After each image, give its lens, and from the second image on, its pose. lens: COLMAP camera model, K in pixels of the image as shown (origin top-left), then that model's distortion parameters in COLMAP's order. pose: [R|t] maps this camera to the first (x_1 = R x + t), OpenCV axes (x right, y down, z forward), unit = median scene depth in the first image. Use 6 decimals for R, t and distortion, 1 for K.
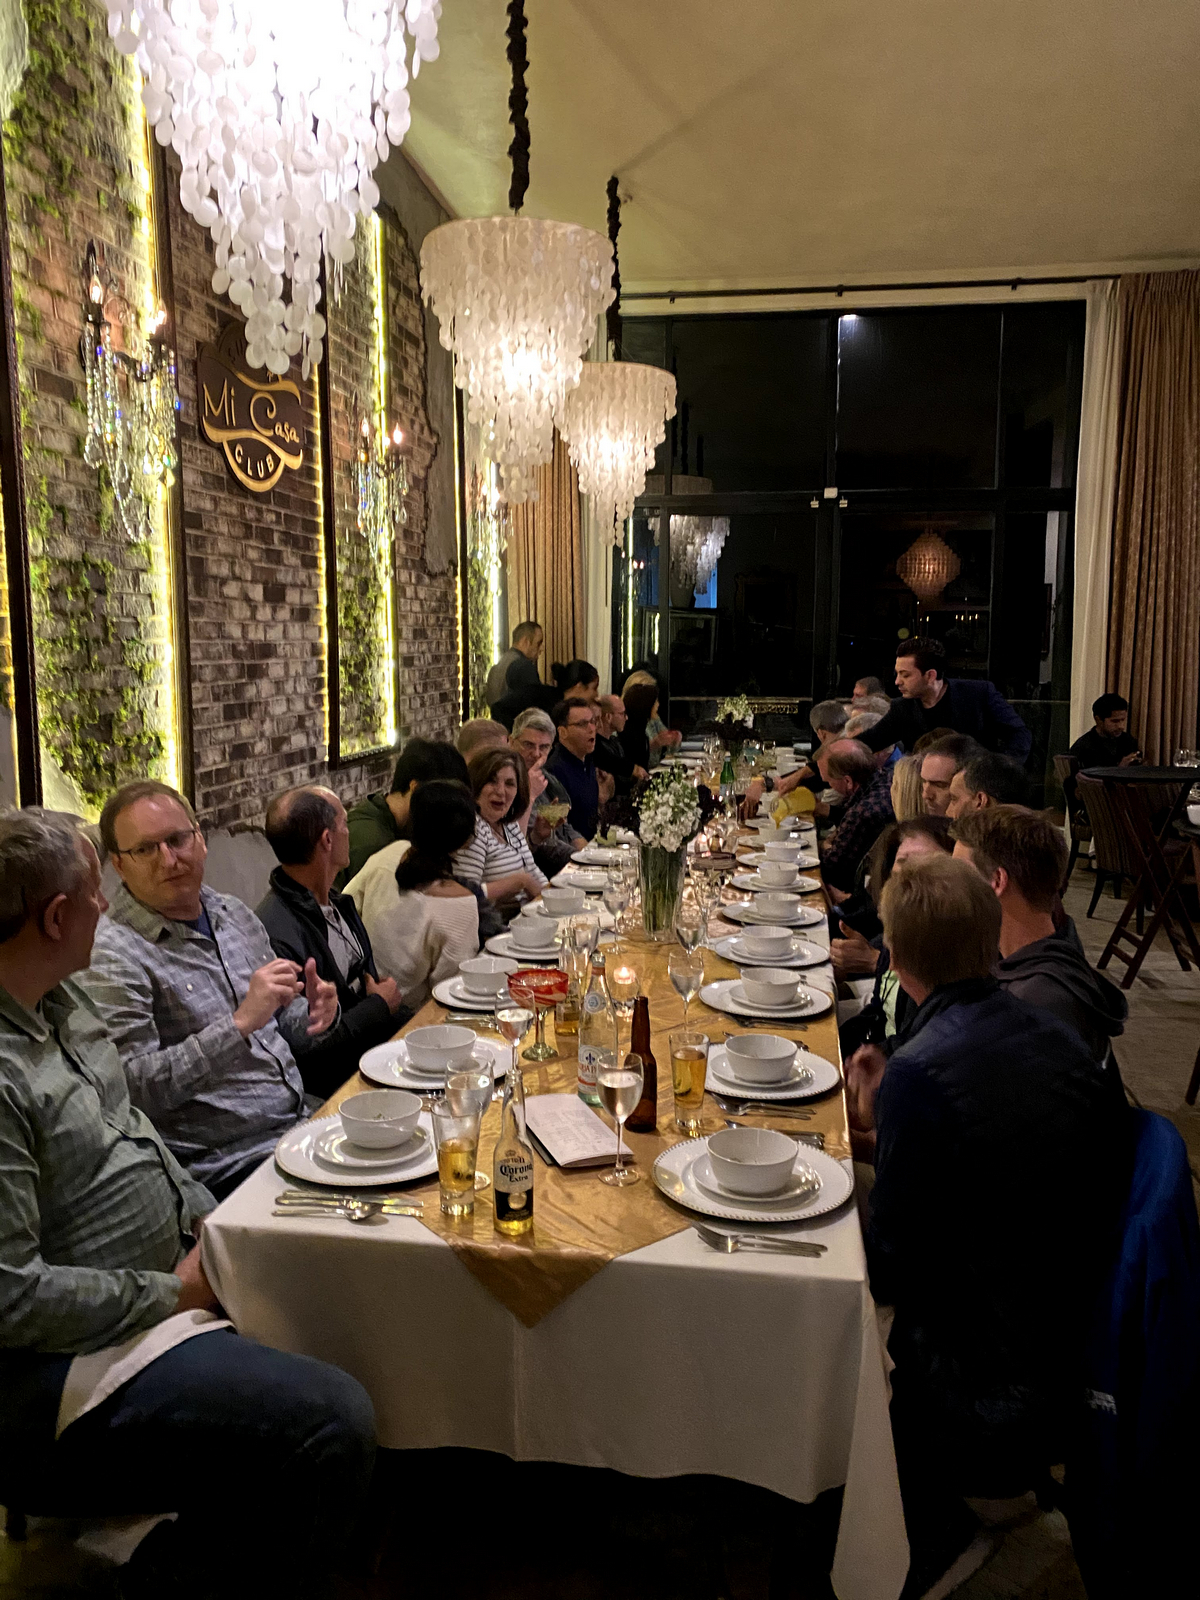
lens RADIAL K [[1201.0, 0, 600.0], [0, 1201.0, 800.0], [0, 0, 1]] dist [0.002635, -0.012388]
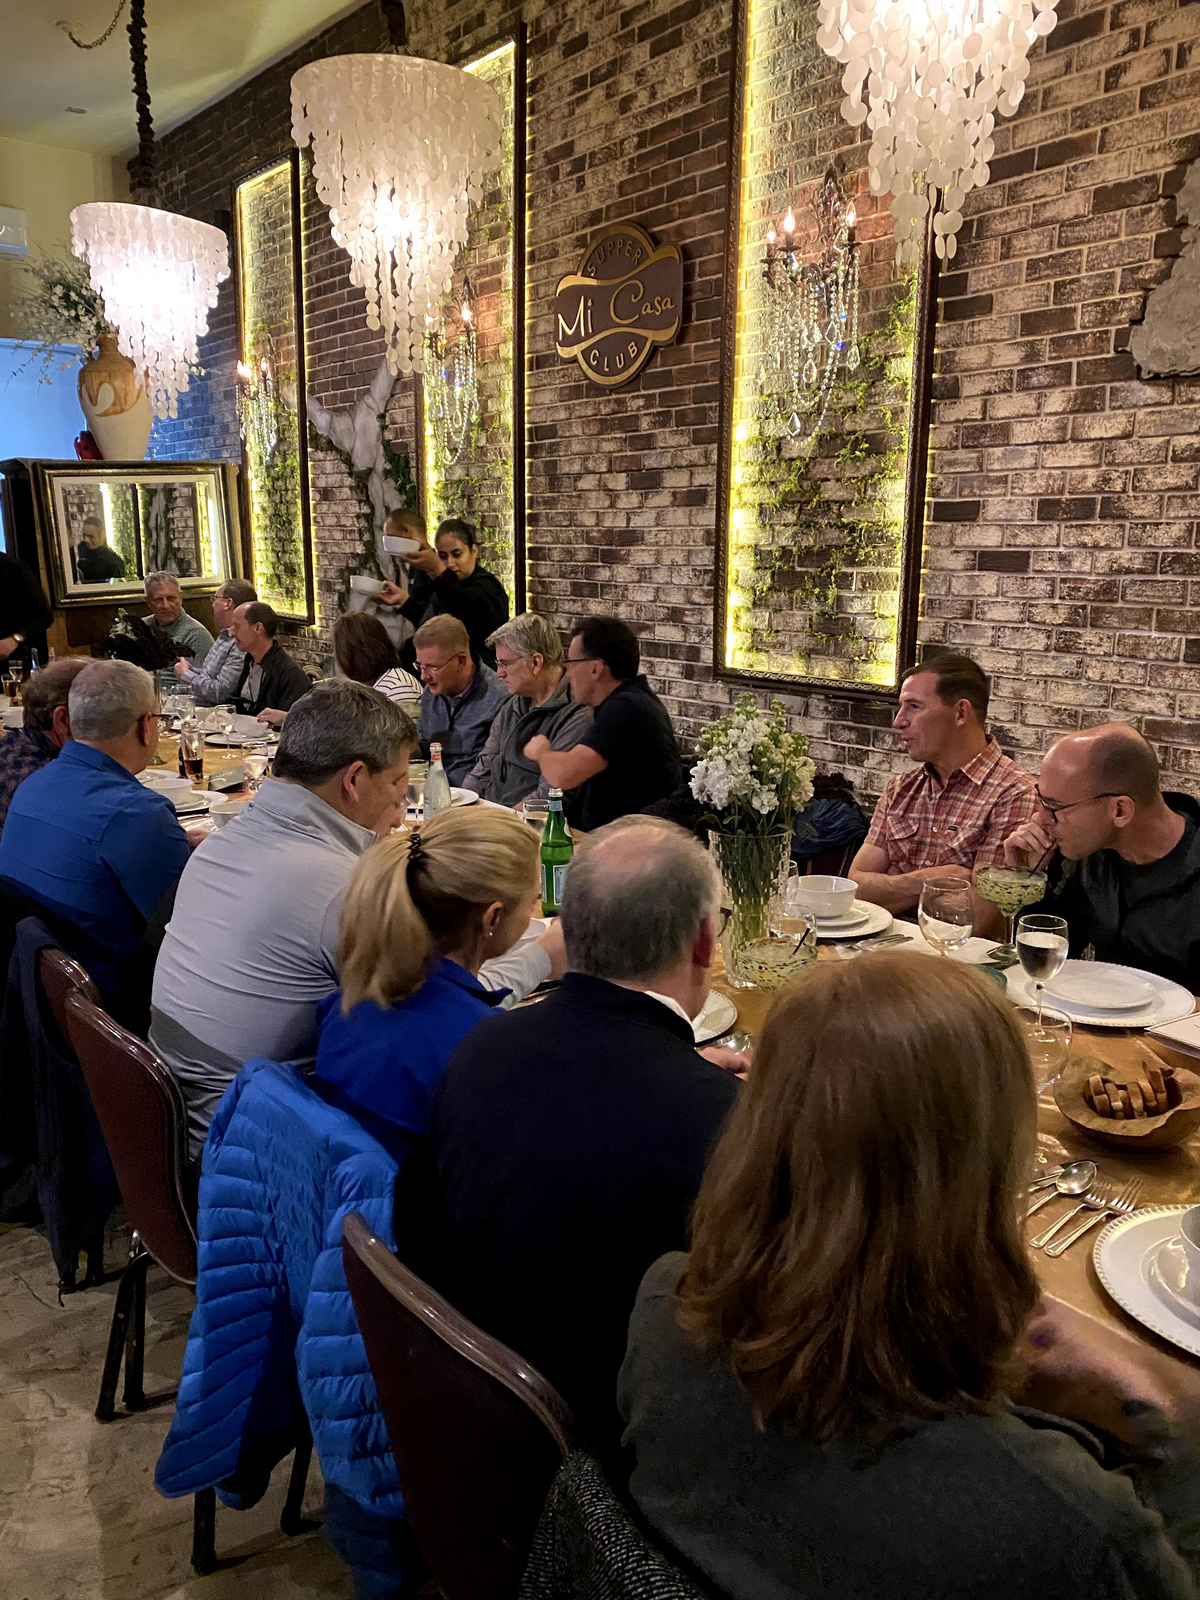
lens RADIAL K [[1201.0, 0, 600.0], [0, 1201.0, 800.0], [0, 0, 1]] dist [0.002635, -0.012388]
pose [[-0.668437, 0.158581, -0.726666, 0.696889], [-0.100091, 0.948940, 0.299158, -0.284007], [0.737003, 0.272701, -0.618434, 2.205797]]
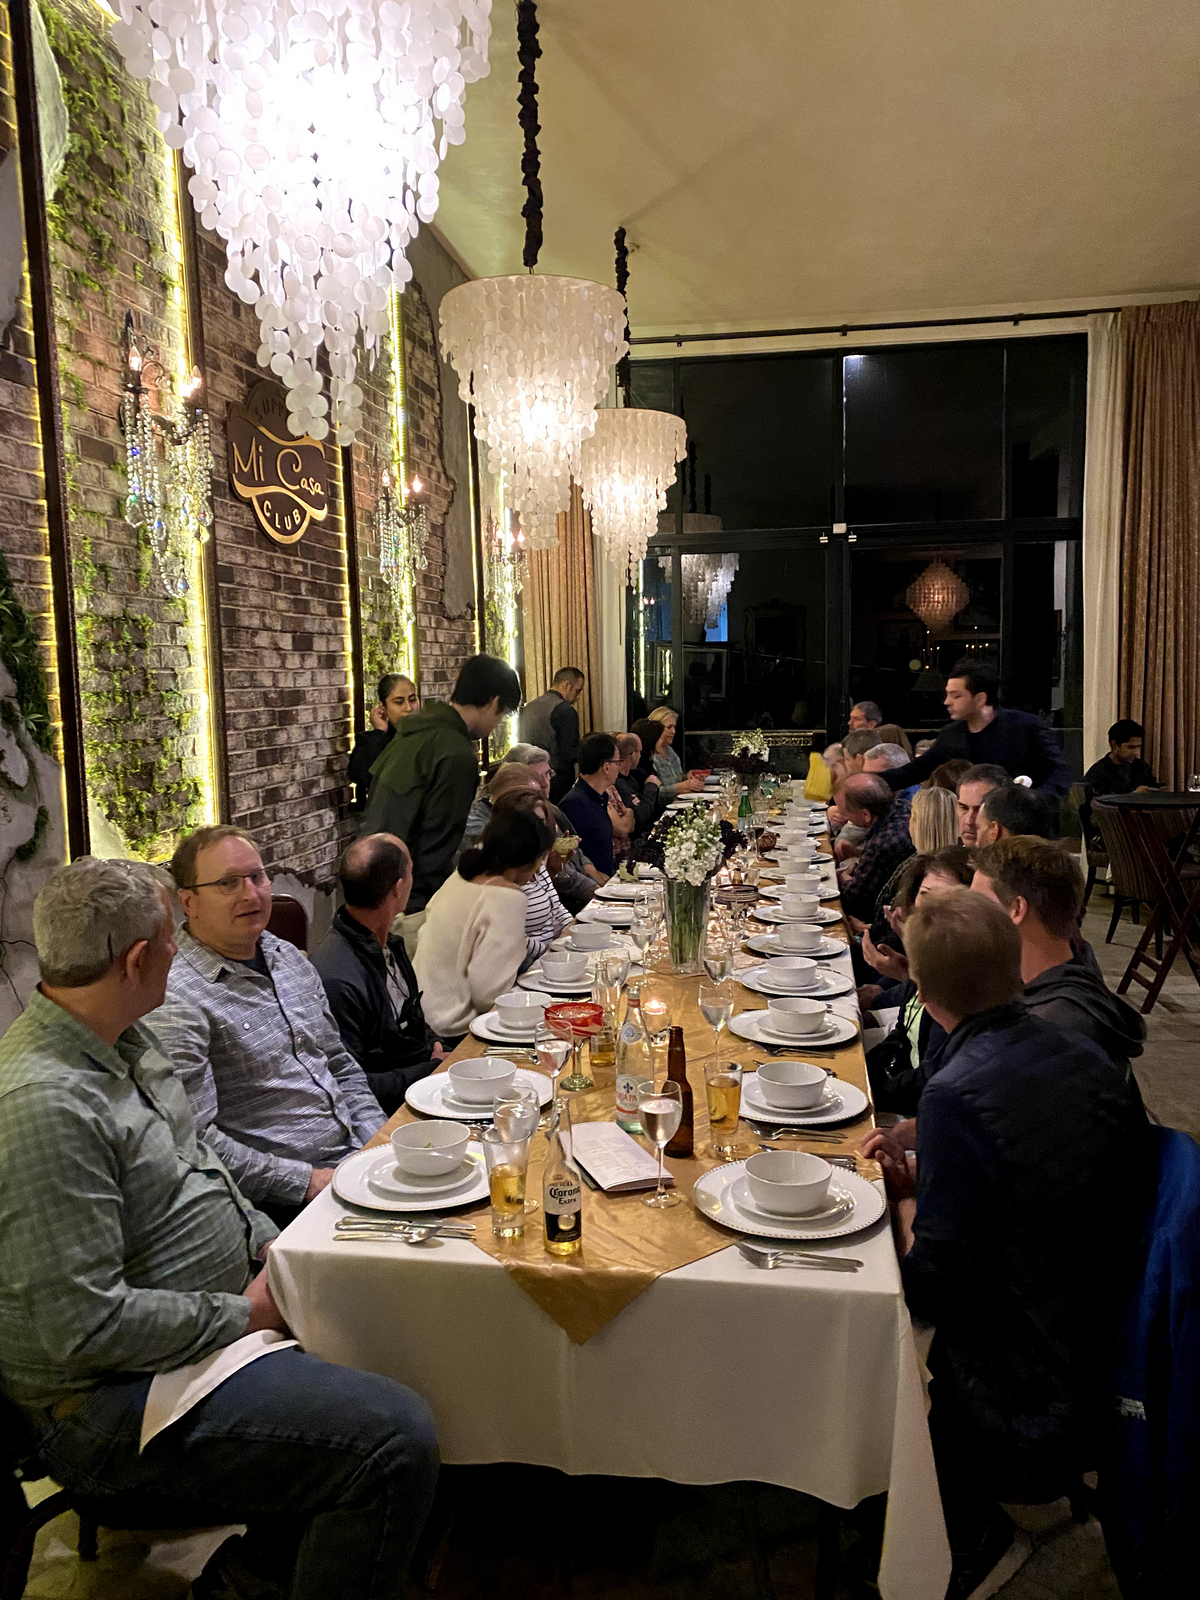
lens RADIAL K [[1196.3, 0, 593.8], [0, 1196.3, 806.6], [0, 0, 1]] dist [0.002232, -0.002218]
pose [[0.999676, -0.019260, -0.016641, -0.009128], [0.018868, 0.999549, -0.023366, -0.002604], [0.017084, 0.023045, 0.999588, -0.024922]]
